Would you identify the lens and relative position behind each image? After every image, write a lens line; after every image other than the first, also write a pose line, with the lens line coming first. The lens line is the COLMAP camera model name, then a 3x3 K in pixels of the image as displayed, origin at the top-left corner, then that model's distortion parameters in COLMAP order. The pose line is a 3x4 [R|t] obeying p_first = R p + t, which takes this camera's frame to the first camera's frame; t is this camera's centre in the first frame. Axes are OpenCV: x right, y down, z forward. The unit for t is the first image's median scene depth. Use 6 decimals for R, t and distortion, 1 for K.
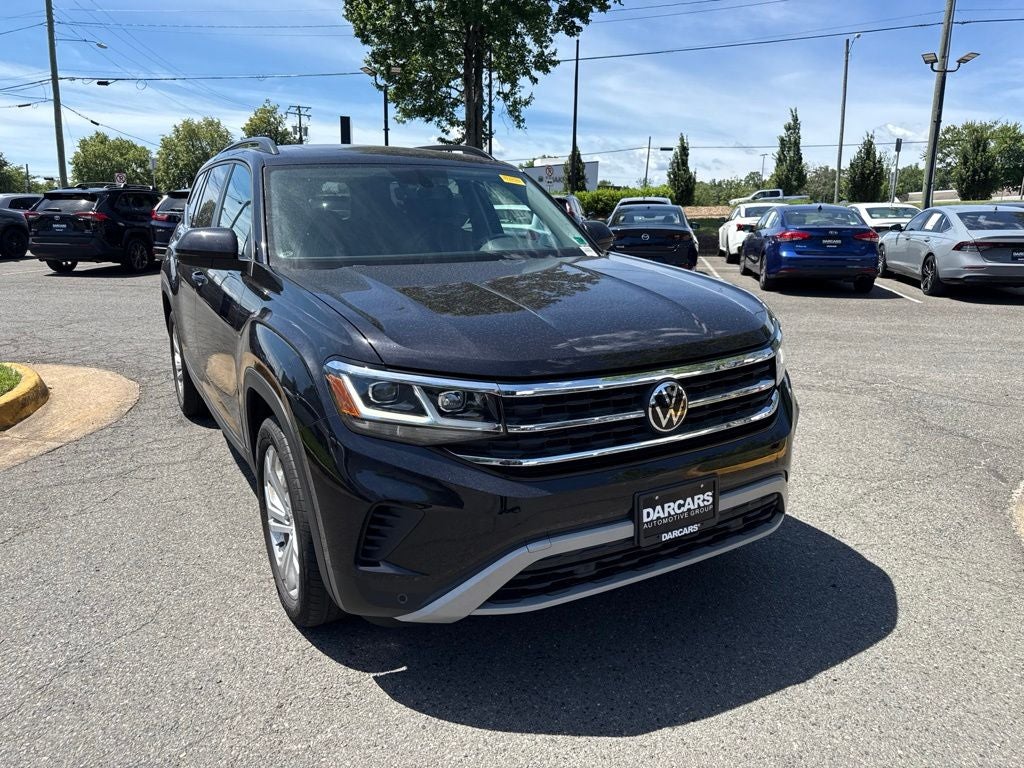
lens RADIAL K [[732.3, 0, 515.2], [0, 732.3, 389.4], [0, 0, 1]] dist [0.020158, -0.024313]
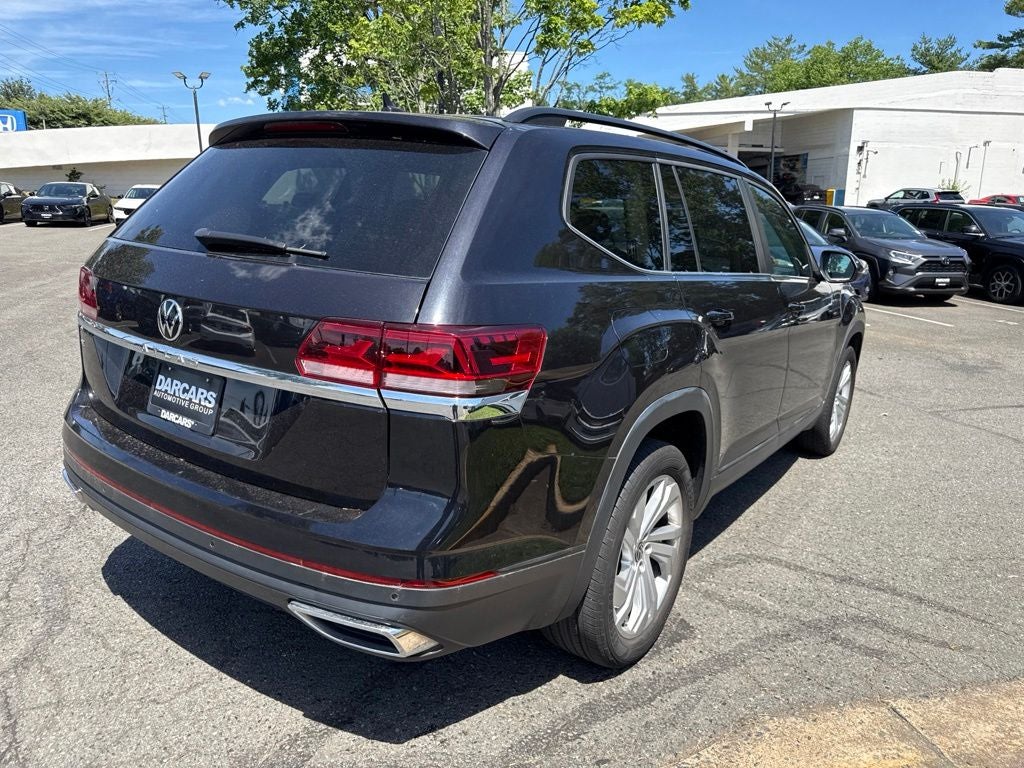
lens RADIAL K [[732.3, 0, 509.8], [0, 732.3, 383.1], [0, 0, 1]] dist [0.020158, -0.024313]
pose [[-0.421394, -0.224906, 0.878547, -0.889067], [0.170904, 0.931707, 0.320489, -0.339122], [-0.890629, 0.285199, -0.354178, 1.334027]]
